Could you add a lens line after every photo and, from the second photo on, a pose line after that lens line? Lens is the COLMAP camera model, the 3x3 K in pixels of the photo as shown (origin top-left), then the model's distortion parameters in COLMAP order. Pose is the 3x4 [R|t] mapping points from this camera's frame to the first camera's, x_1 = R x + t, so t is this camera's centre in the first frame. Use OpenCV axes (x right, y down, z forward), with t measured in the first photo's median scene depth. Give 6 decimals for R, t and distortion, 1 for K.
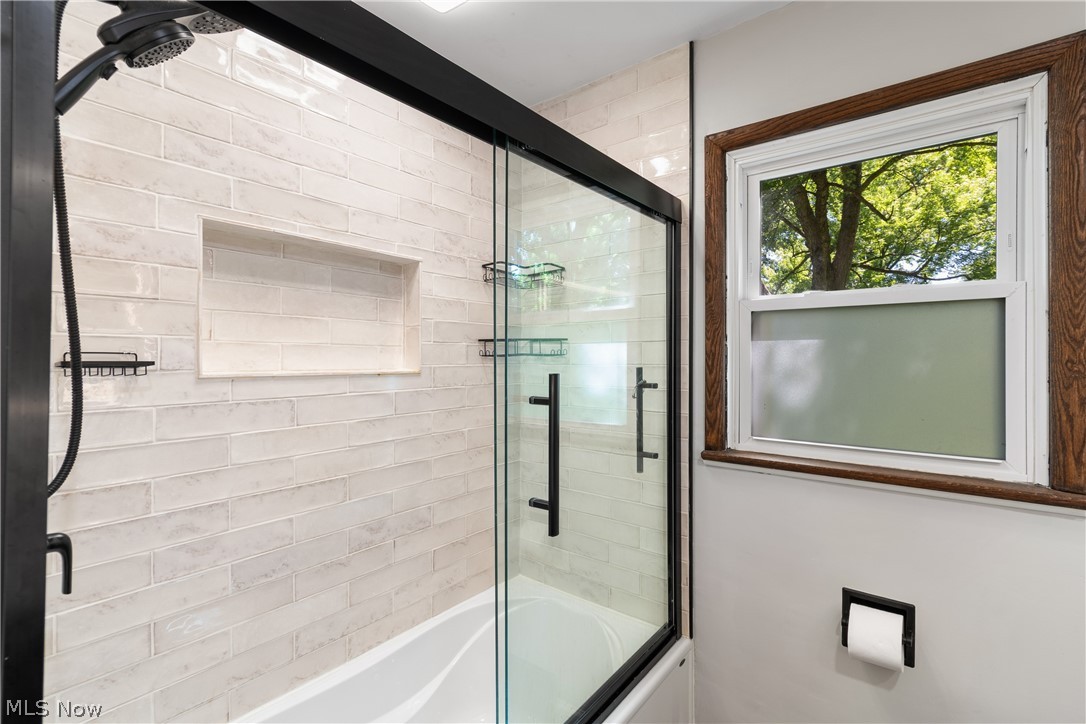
lens RADIAL K [[506.8, 0, 547.0], [0, 506.8, 367.6], [0, 0, 1]] dist [-0.000373, 0.000262]
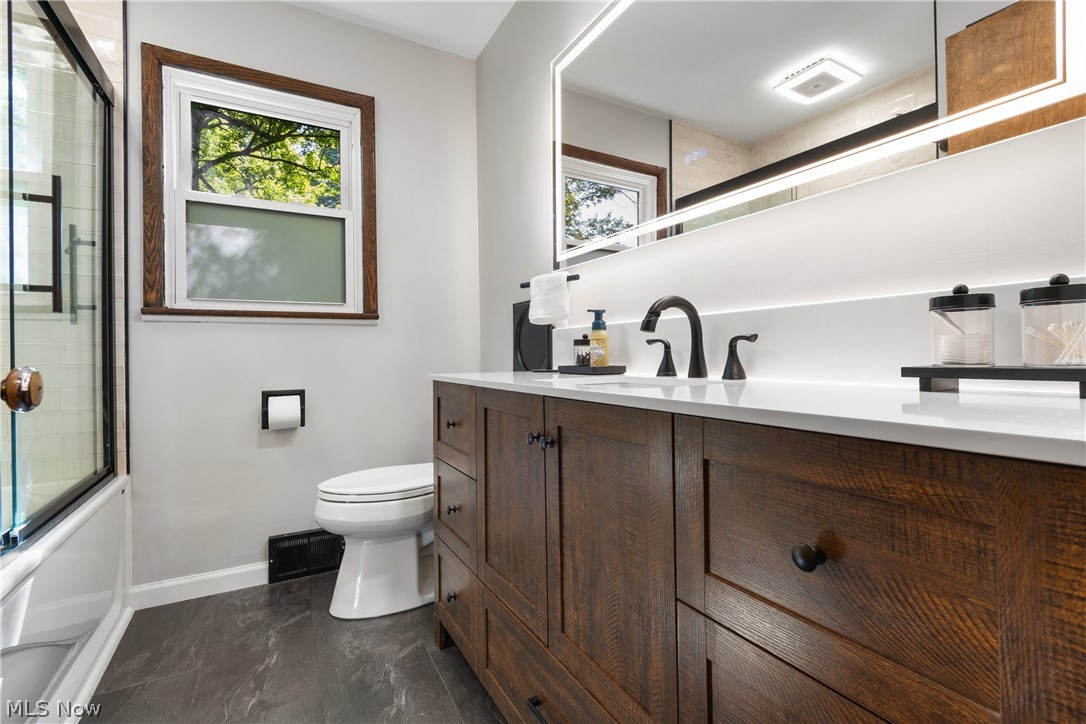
lens RADIAL K [[506.8, 0, 552.2], [0, 506.8, 358.6], [0, 0, 1]] dist [-0.000373, 0.000262]
pose [[0.393917, -0.006260, 0.919125, -0.404923], [0.006966, 0.999968, 0.003825, 0.287505], [-0.919120, 0.004896, 0.393948, -0.346145]]
